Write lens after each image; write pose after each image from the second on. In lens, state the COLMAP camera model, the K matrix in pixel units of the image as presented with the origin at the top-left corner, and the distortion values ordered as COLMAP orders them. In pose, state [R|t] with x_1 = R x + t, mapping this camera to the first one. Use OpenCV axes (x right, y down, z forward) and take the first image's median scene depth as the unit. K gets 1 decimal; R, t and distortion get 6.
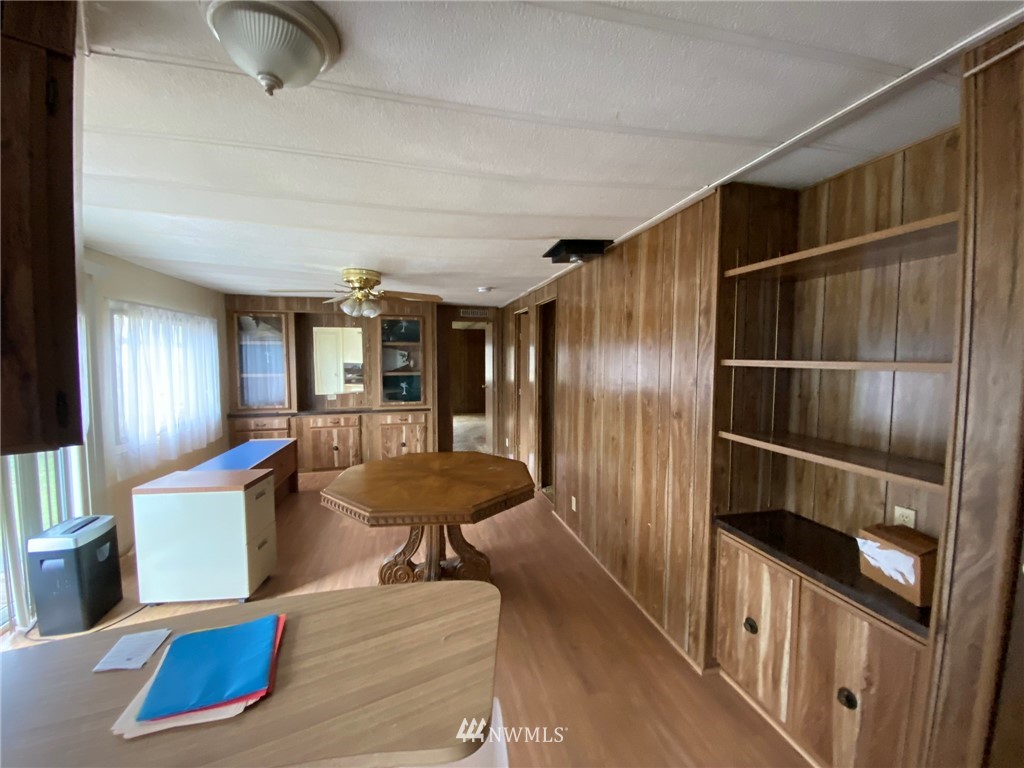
lens RADIAL K [[413.1, 0, 509.9], [0, 413.1, 381.5], [0, 0, 1]] dist [0.020560, -0.020390]
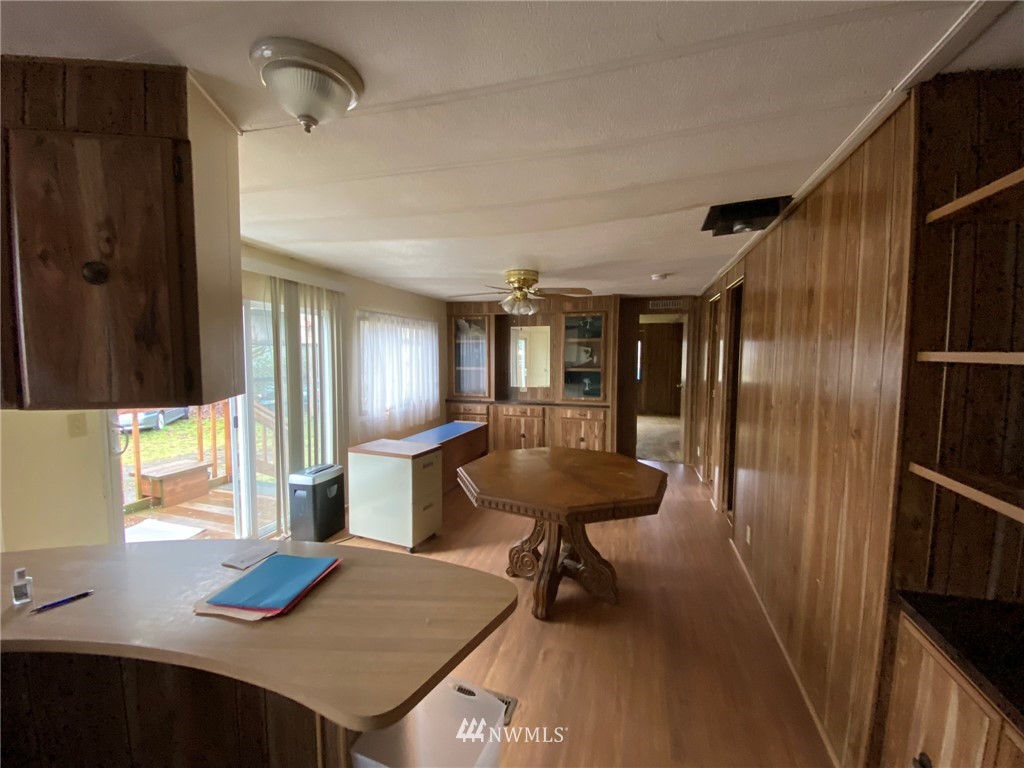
lens RADIAL K [[413.1, 0, 509.9], [0, 413.1, 381.5], [0, 0, 1]] dist [0.020560, -0.020390]
pose [[0.858114, 0.035996, -0.512197, 0.212762], [-0.032857, 0.999345, 0.015185, 0.002394], [0.512408, 0.003799, 0.858734, 0.090225]]
